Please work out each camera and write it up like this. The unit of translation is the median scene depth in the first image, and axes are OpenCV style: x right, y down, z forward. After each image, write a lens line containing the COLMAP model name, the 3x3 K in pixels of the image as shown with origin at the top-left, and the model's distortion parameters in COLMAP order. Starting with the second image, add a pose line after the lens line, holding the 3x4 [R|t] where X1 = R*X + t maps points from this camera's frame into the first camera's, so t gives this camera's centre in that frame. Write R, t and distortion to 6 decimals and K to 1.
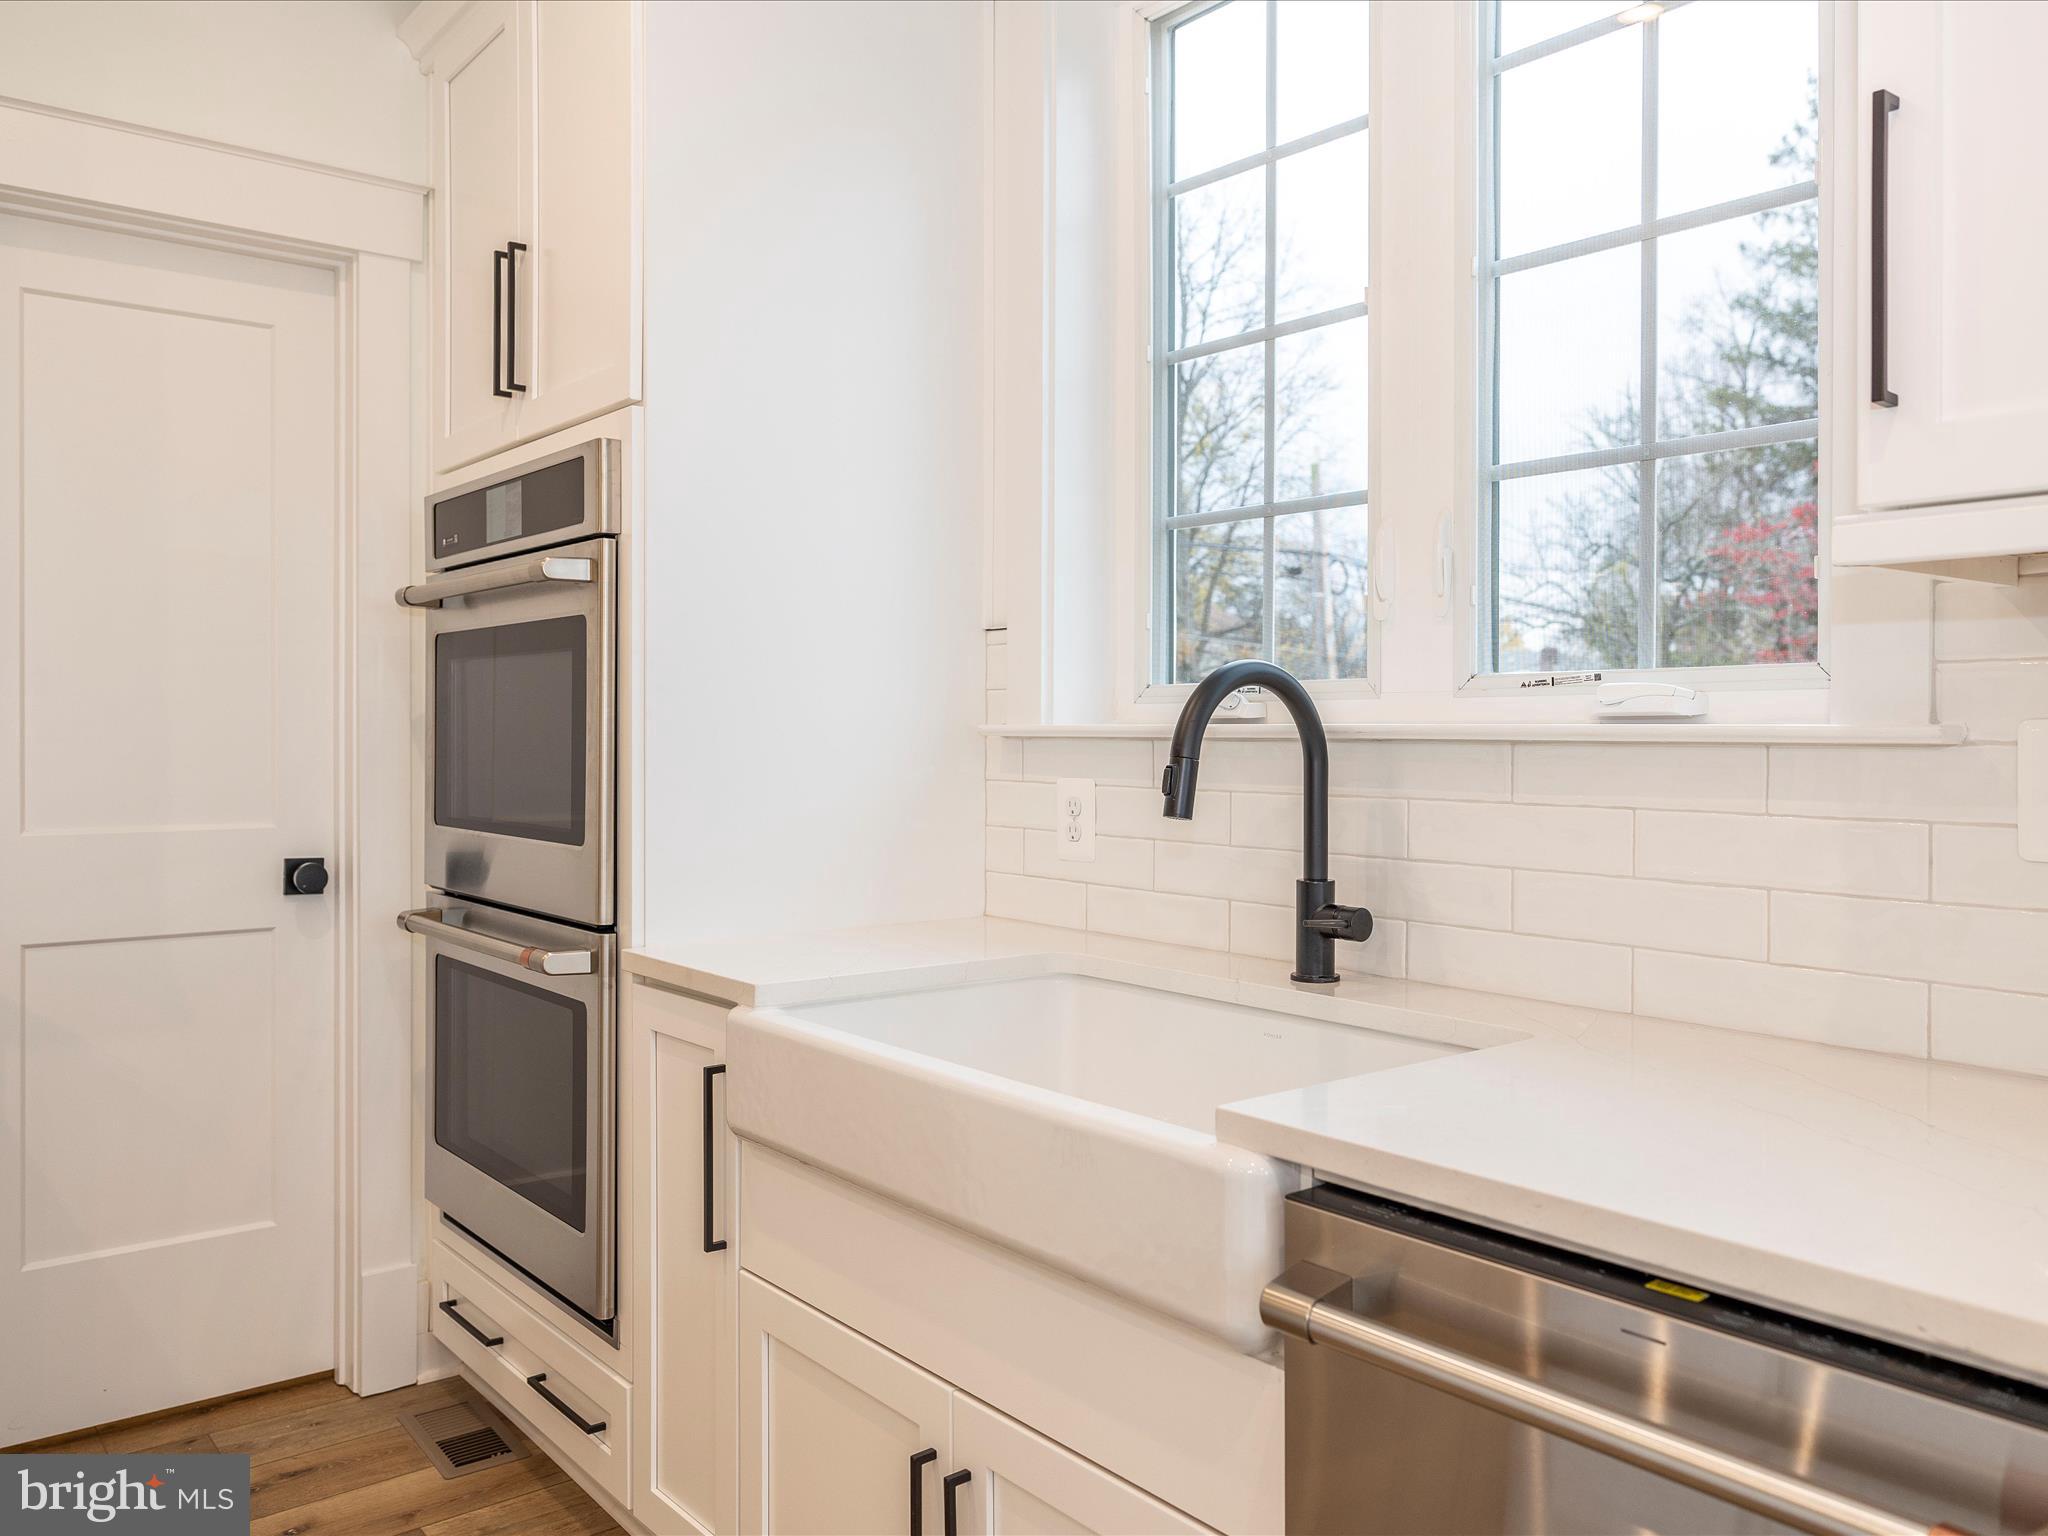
lens RADIAL K [[1593.7, 0, 1048.7], [0, 1593.7, 739.3], [0, 0, 1]] dist [-0.008737, -0.002714]
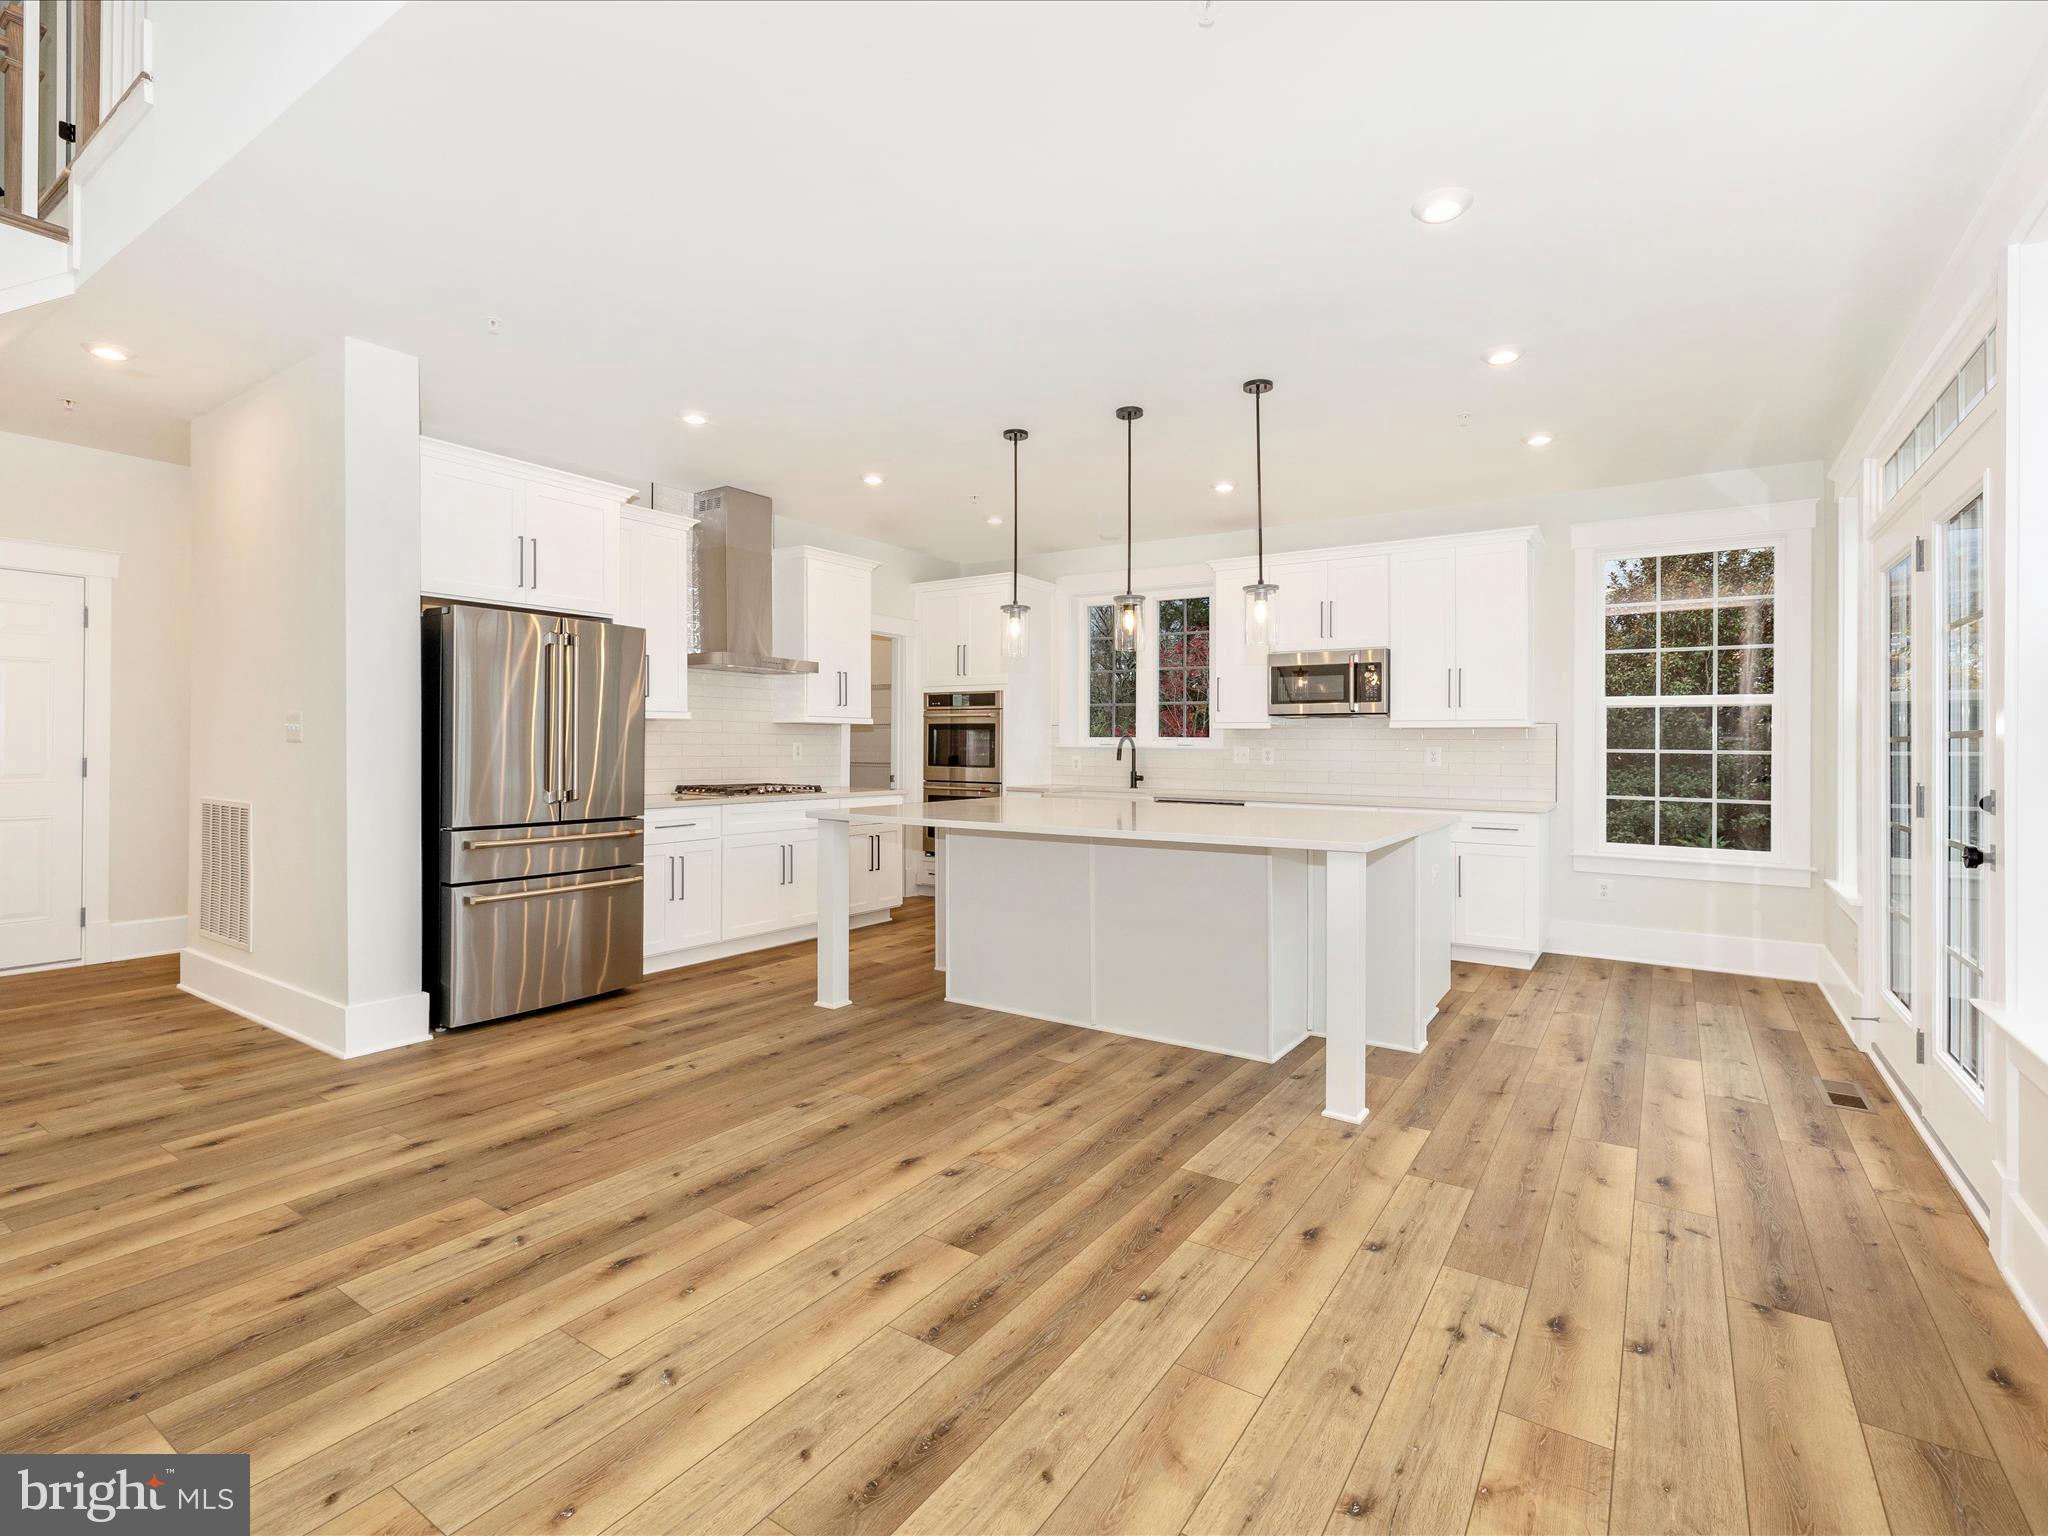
lens RADIAL K [[962.9, 0, 1040.6], [0, 962.9, 764.8], [0, 0, 1]] dist [-0.002273, -0.001082]
pose [[0.951913, 0.002673, 0.306356, -1.134268], [-0.007395, 0.999871, 0.014254, 0.011212], [-0.306278, -0.015835, 0.951810, -2.096341]]
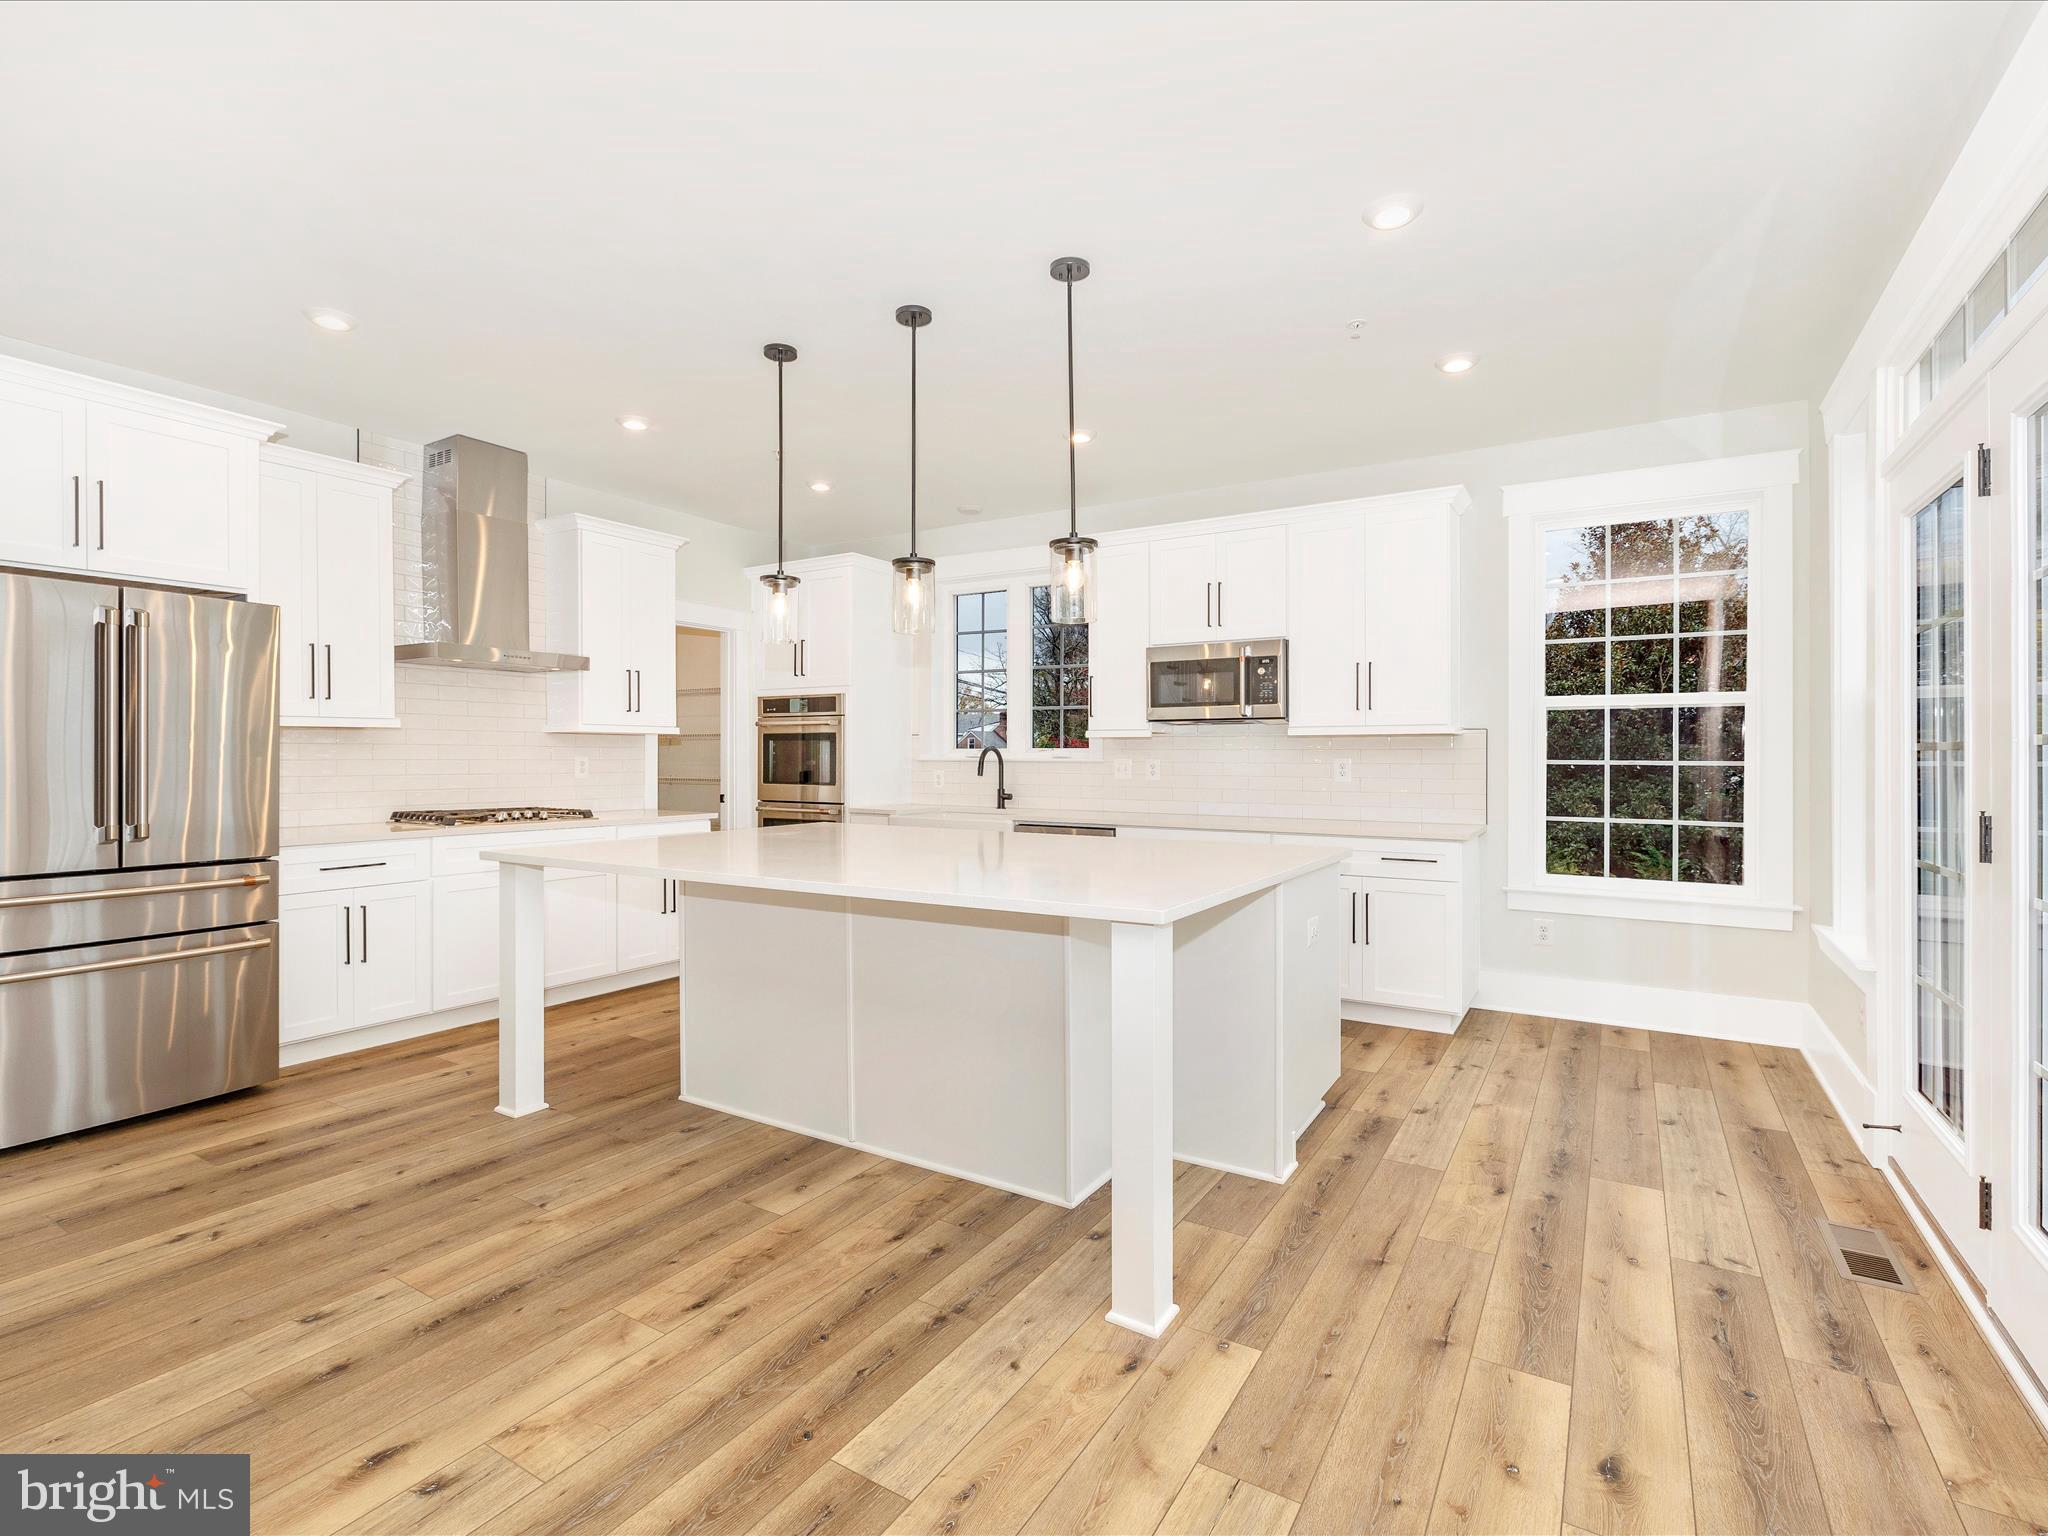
lens RADIAL K [[962.9, 0, 1043.3], [0, 962.9, 777.9], [0, 0, 1]] dist [-0.002273, -0.001082]
pose [[0.939941, -0.003477, 0.341321, -0.670794], [-0.002011, 0.999874, 0.015722, 0.003157], [-0.341332, -0.015465, 0.939815, -1.726184]]
